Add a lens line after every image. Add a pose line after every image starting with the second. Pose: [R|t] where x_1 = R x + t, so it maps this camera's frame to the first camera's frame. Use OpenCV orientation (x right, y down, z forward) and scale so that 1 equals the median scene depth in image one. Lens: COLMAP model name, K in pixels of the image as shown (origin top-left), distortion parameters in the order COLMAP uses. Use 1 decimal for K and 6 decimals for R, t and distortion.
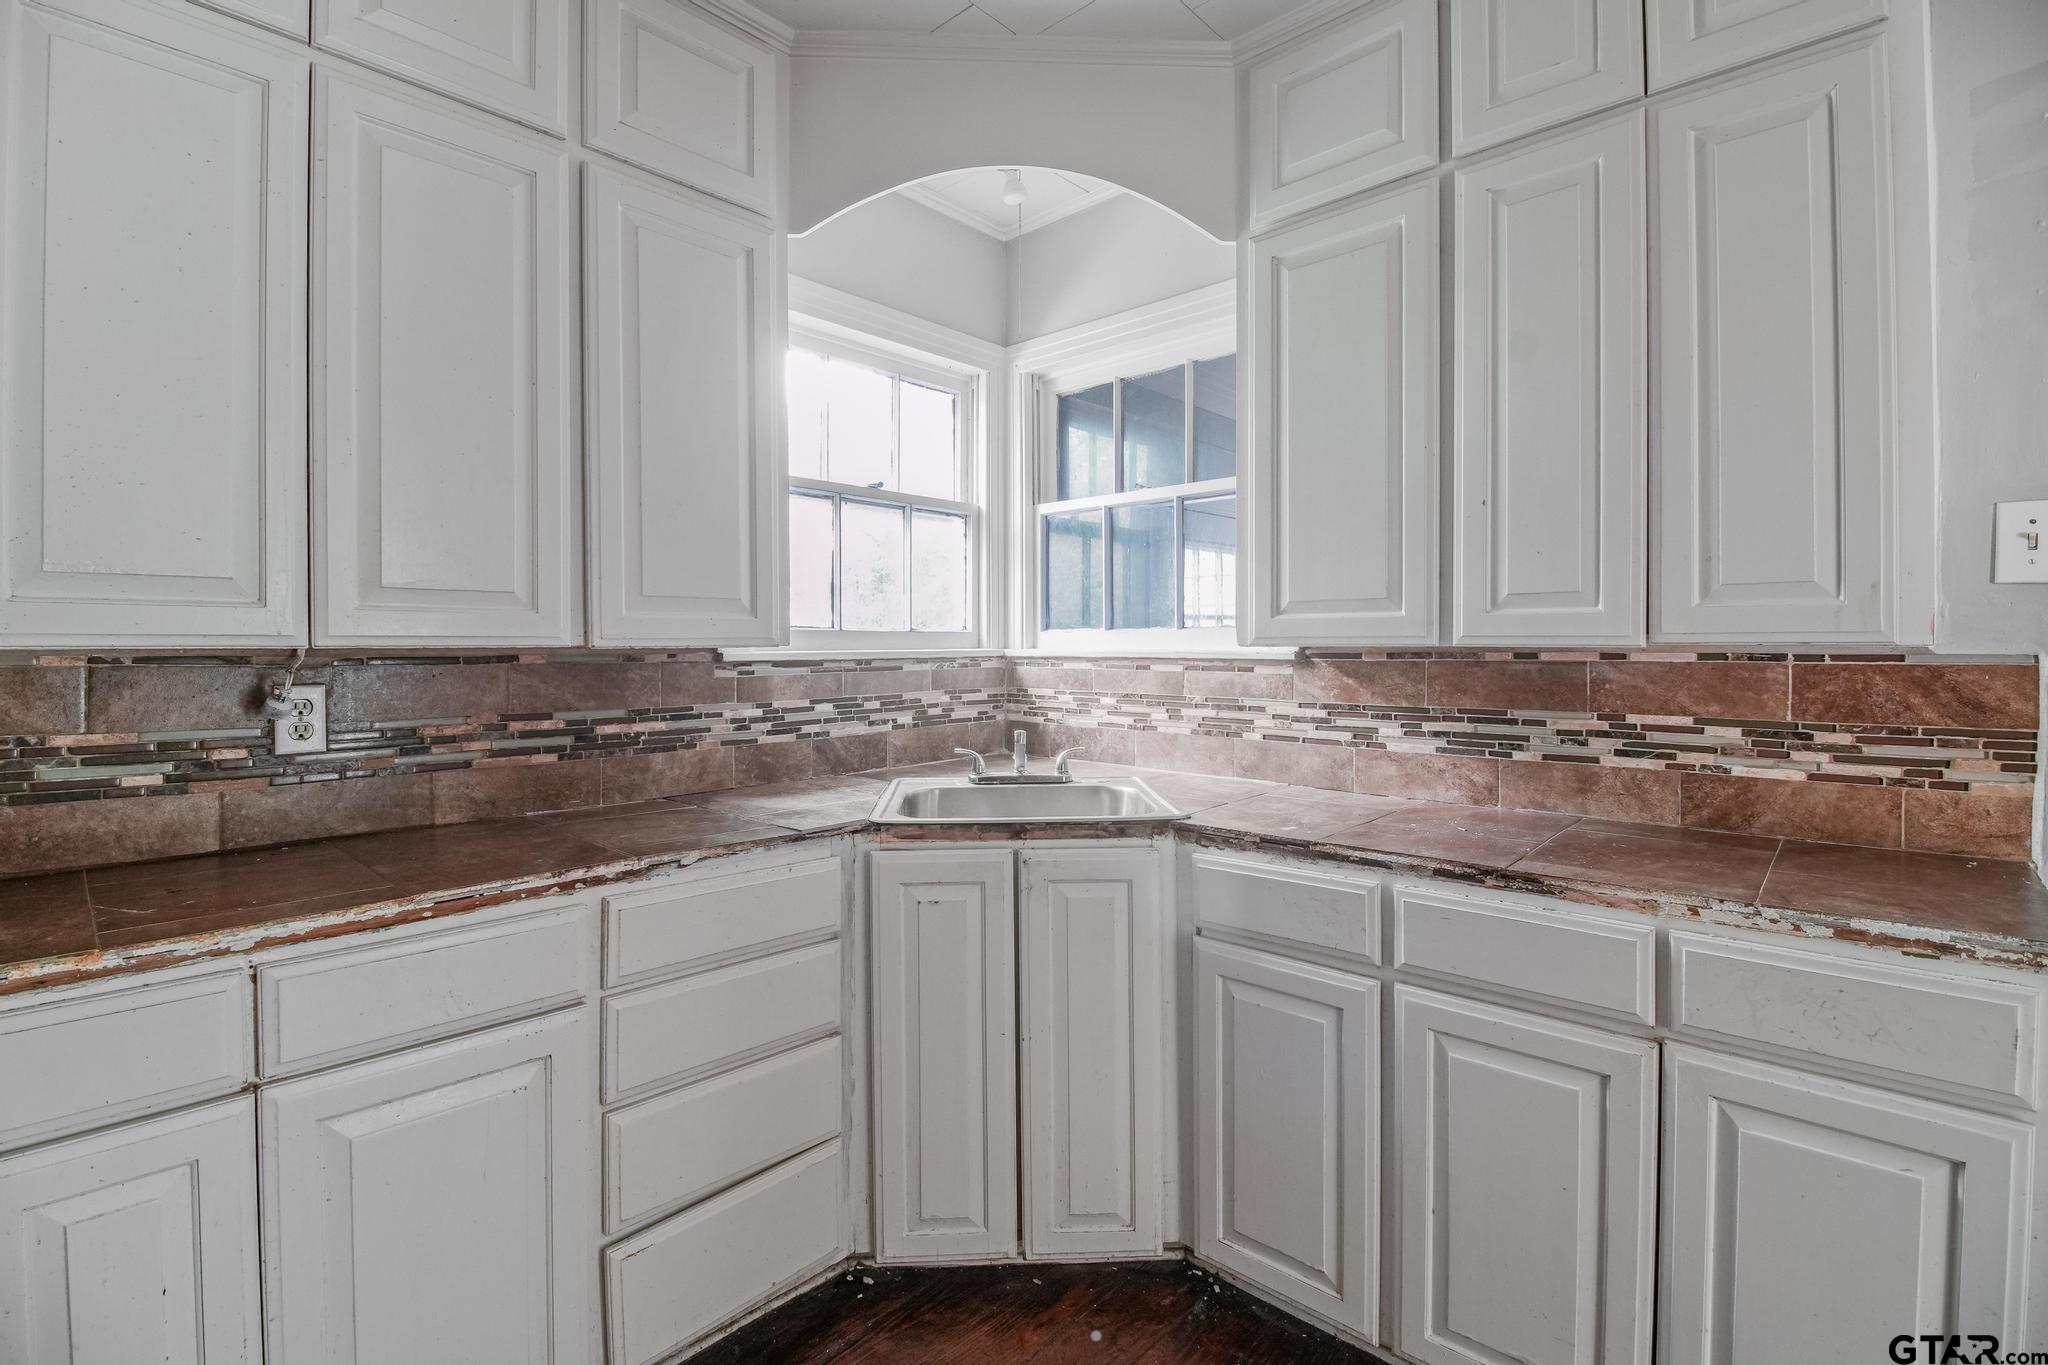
lens RADIAL K [[918.0, 0, 1021.8], [0, 918.0, 650.6], [0, 0, 1]] dist [-0.002308, -0.014122]
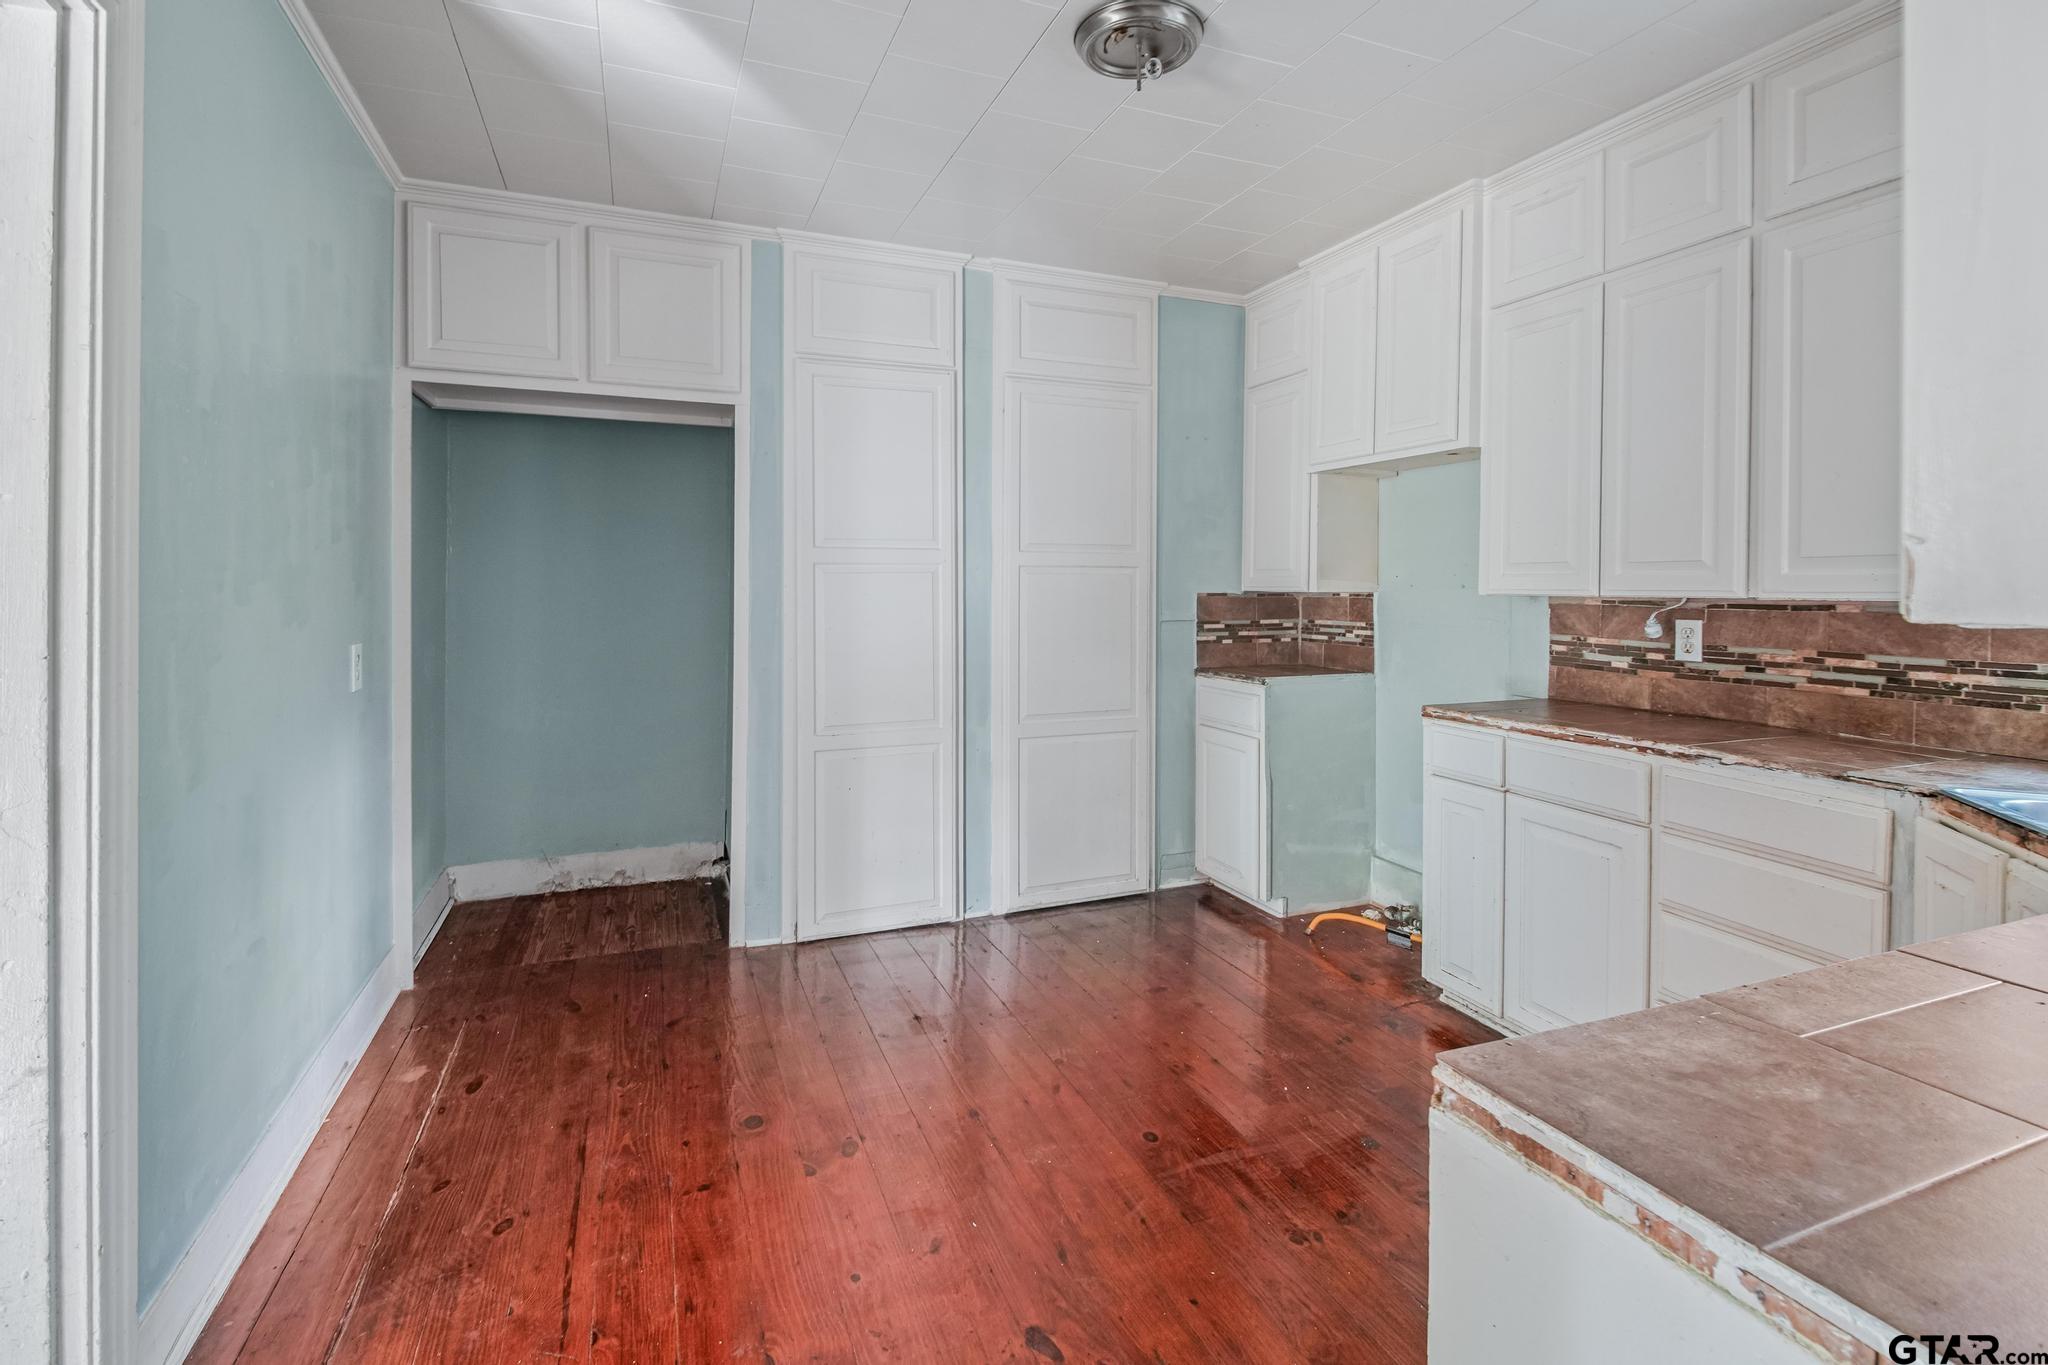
lens RADIAL K [[926.9, 0, 1003.6], [0, 926.9, 582.1], [0, 0, 1]] dist [0.028533, -0.020476]
pose [[-0.448059, -0.005268, -0.893989, 1.125477], [-0.009996, 0.999950, -0.000883, -0.013927], [0.893948, 0.008541, -0.448089, 0.577665]]
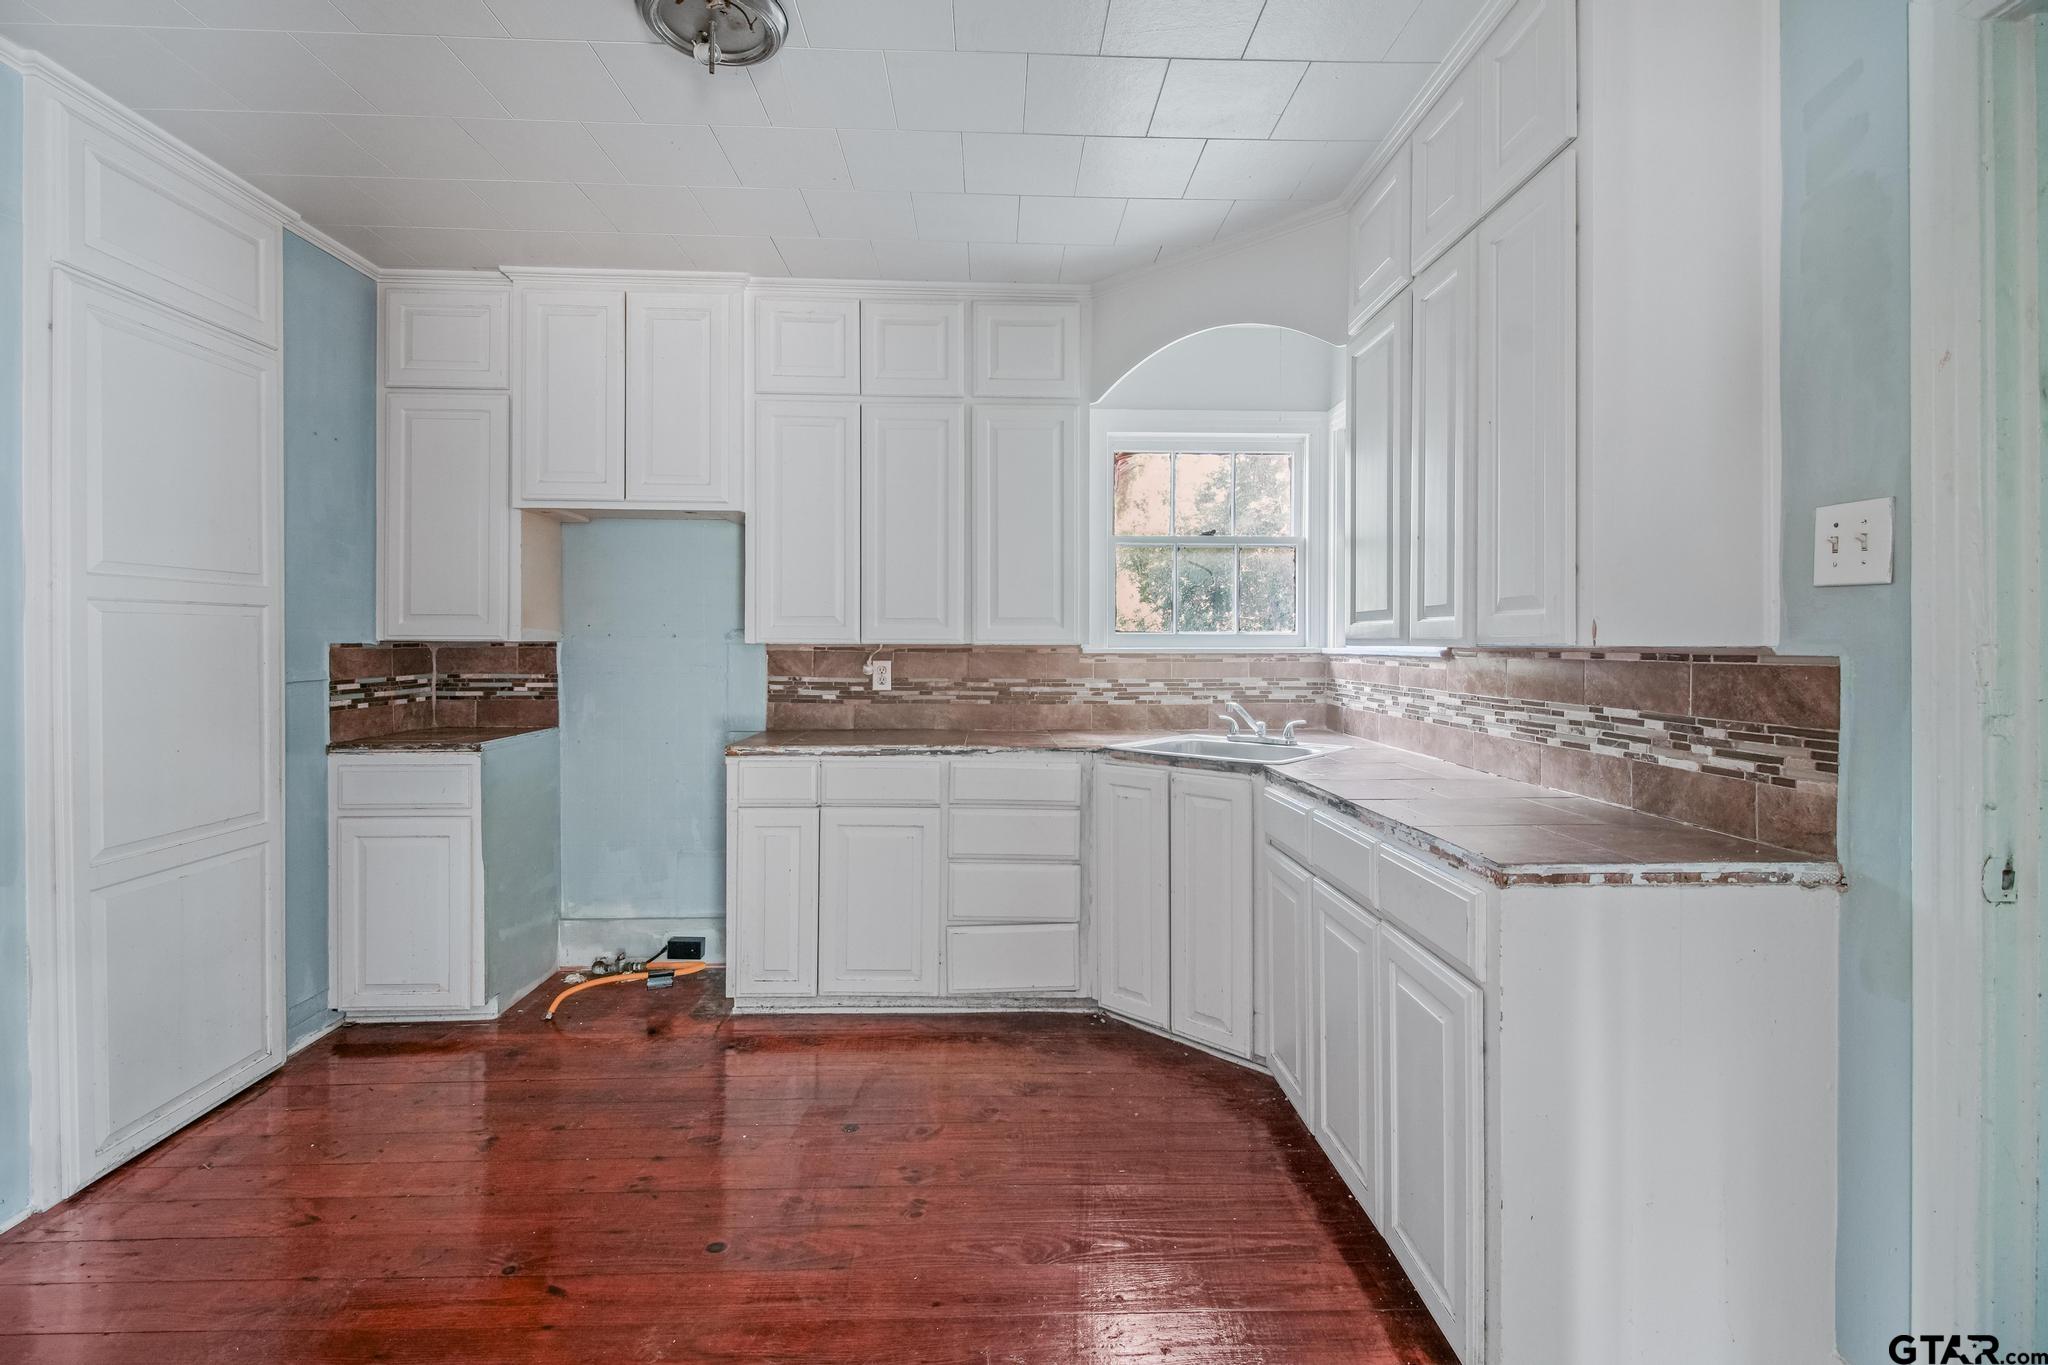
lens RADIAL K [[911.3, 0, 1027.7], [0, 911.3, 637.3], [0, 0, 1]] dist [0.001886, -0.013032]
pose [[0.700849, -0.001431, -0.713308, 0.957712], [-0.009121, 0.999898, -0.010967, 0.002104], [0.713251, 0.014193, 0.700765, -0.294148]]
